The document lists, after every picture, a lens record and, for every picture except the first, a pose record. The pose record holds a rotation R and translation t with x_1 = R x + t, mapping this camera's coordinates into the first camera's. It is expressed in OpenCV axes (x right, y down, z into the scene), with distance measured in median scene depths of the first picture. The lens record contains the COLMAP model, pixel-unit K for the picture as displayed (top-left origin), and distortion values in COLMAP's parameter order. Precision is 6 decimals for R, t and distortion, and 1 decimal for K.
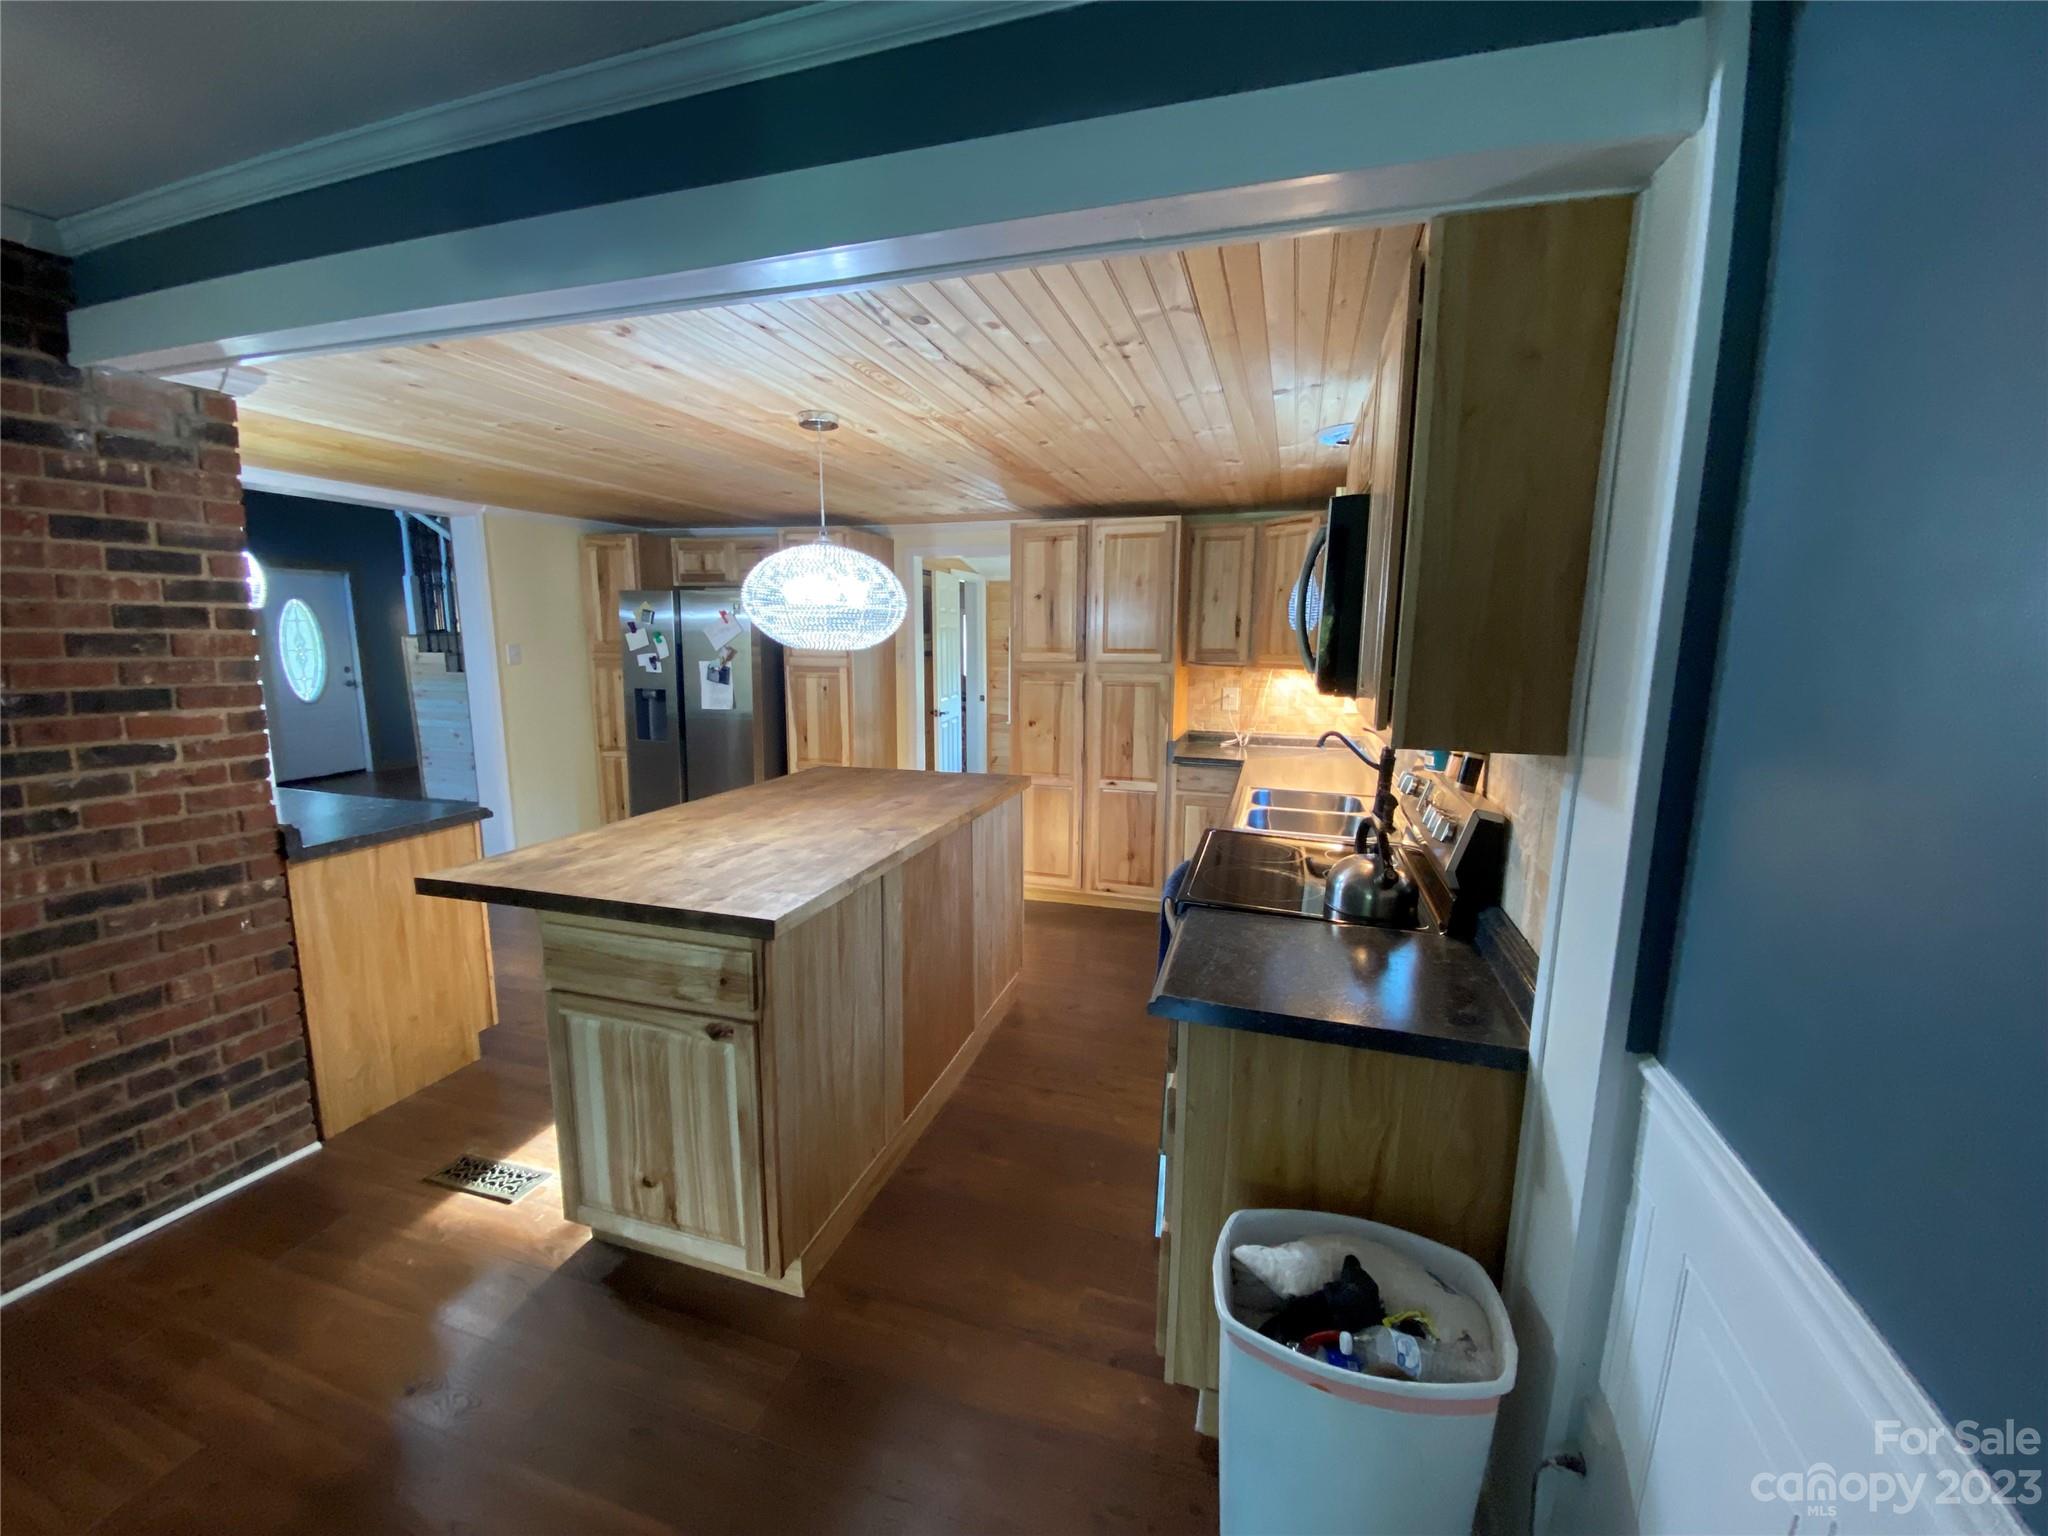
lens RADIAL K [[820.3, 0, 1024.0], [0, 820.3, 768.0], [0, 0, 1]] dist [-0.014507, -0.008499]
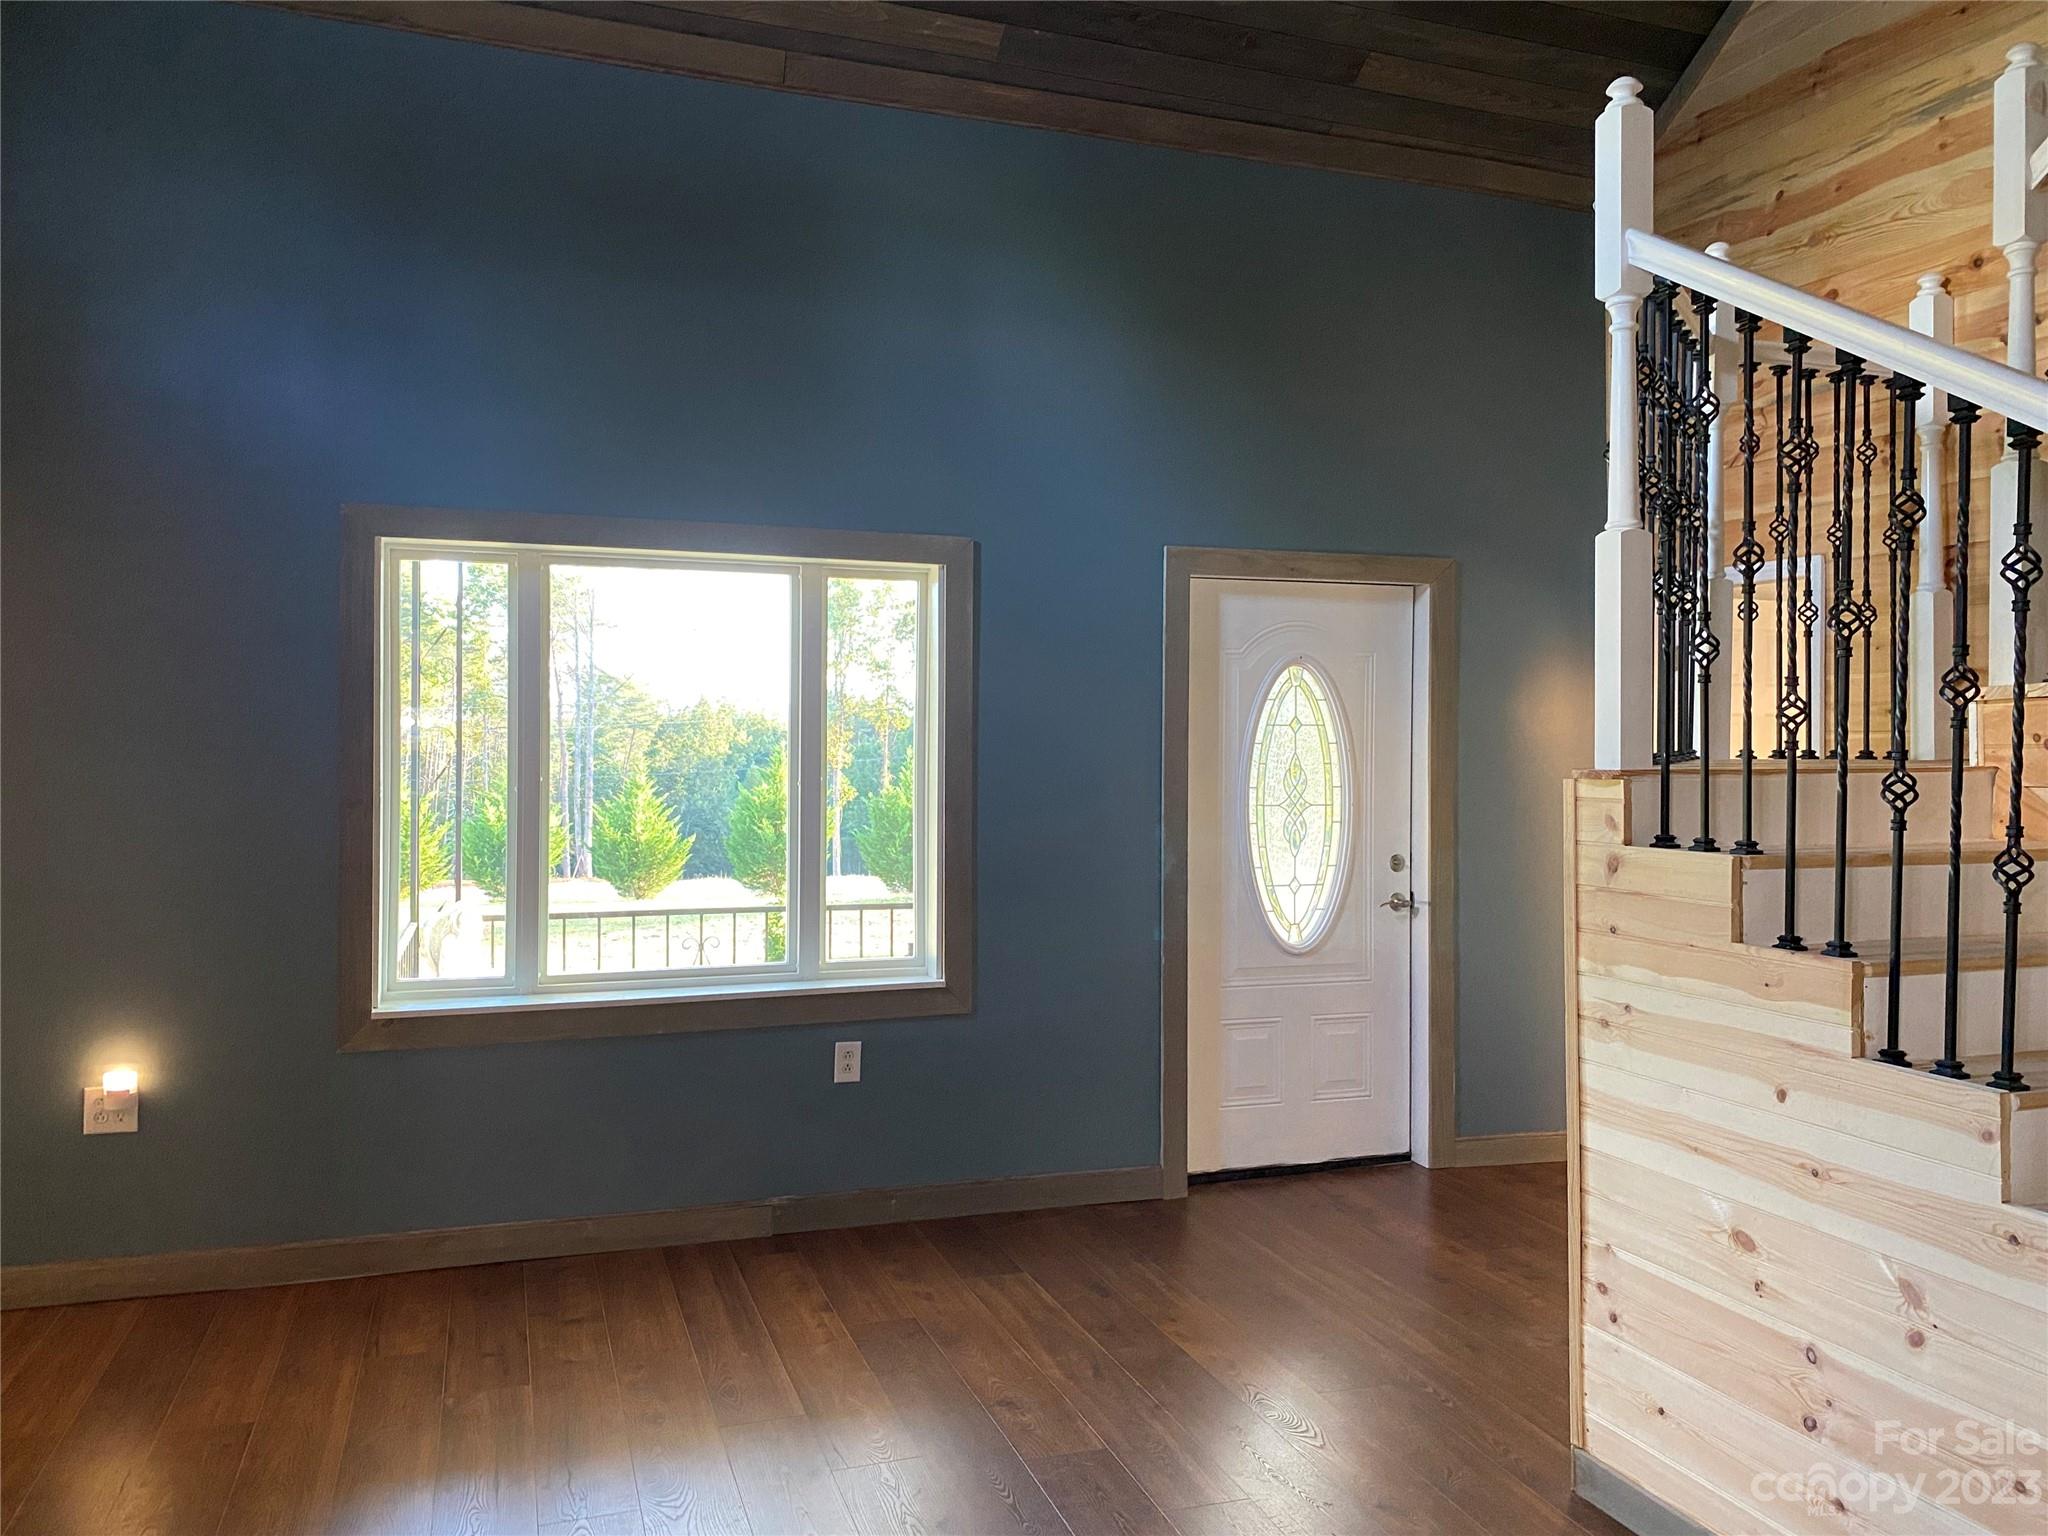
lens RADIAL K [[1586.1, 0, 1120.2], [0, 1586.1, 755.0], [0, 0, 1]] dist [0.048227, -0.002107]
pose [[0.628600, -0.007345, -0.777694, -1.902594], [-0.119385, 0.987193, -0.105821, -0.404781], [0.768511, 0.159364, 0.619672, 2.387715]]
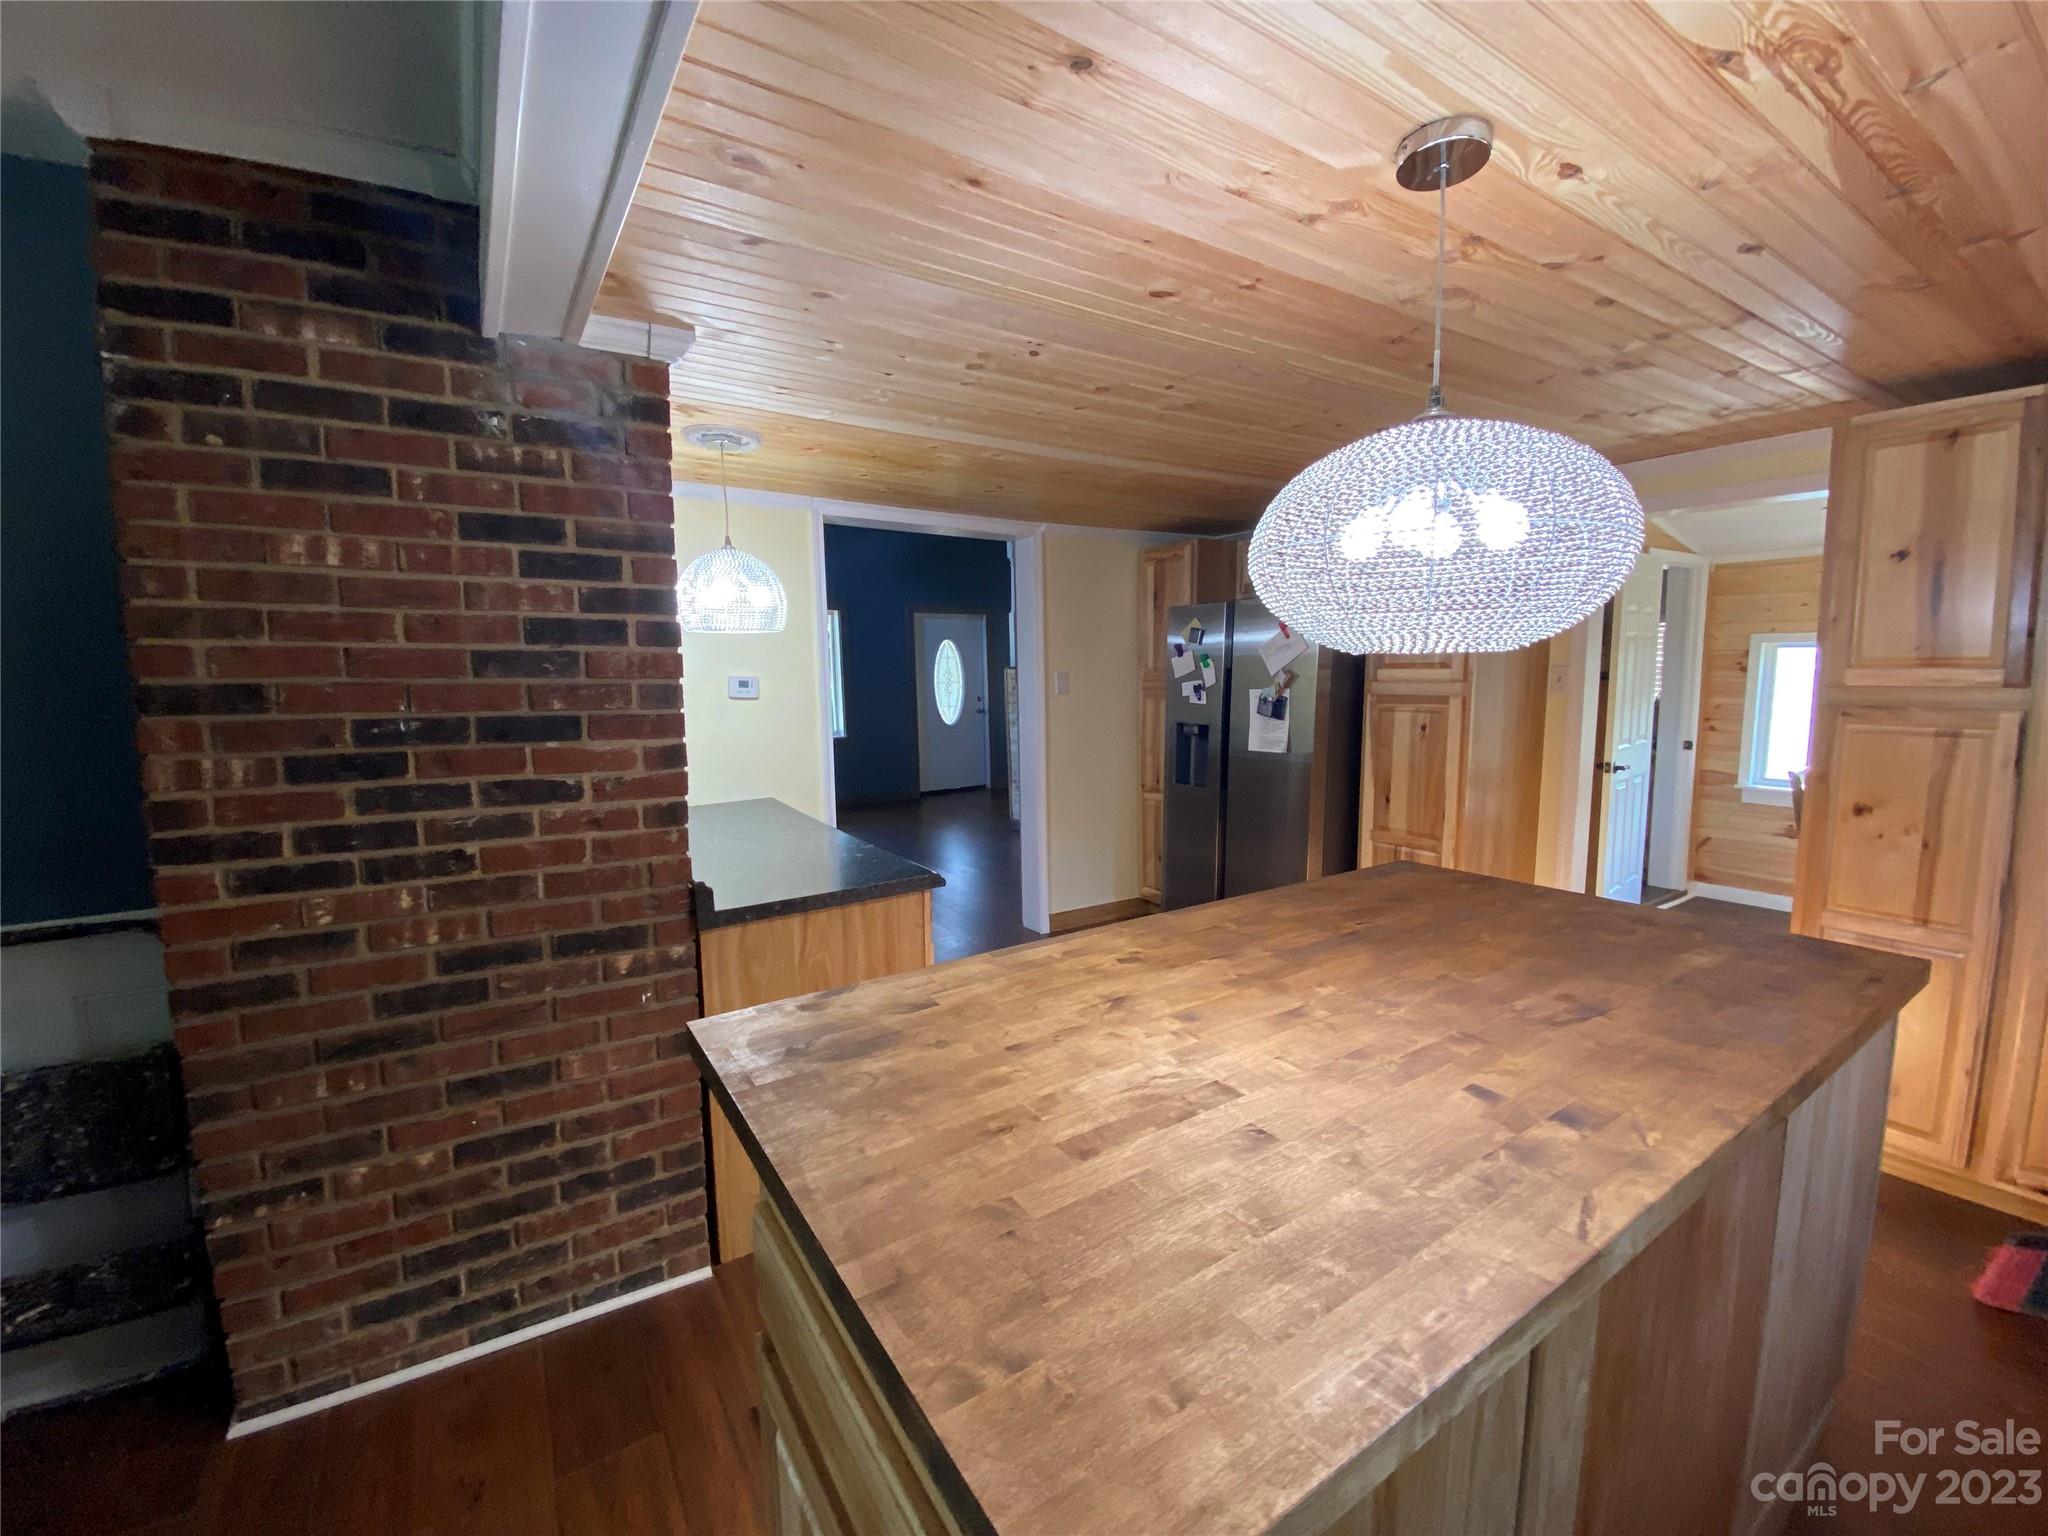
lens RADIAL K [[833.9, 0, 1024.0], [0, 833.9, 768.0], [0, 0, 1]] dist [0.044202, -0.041631]
pose [[0.773517, 0.053777, -0.631490, -0.133339], [-0.079153, 0.996789, -0.012070, -0.069300], [0.628813, 0.059321, 0.775290, 0.592773]]
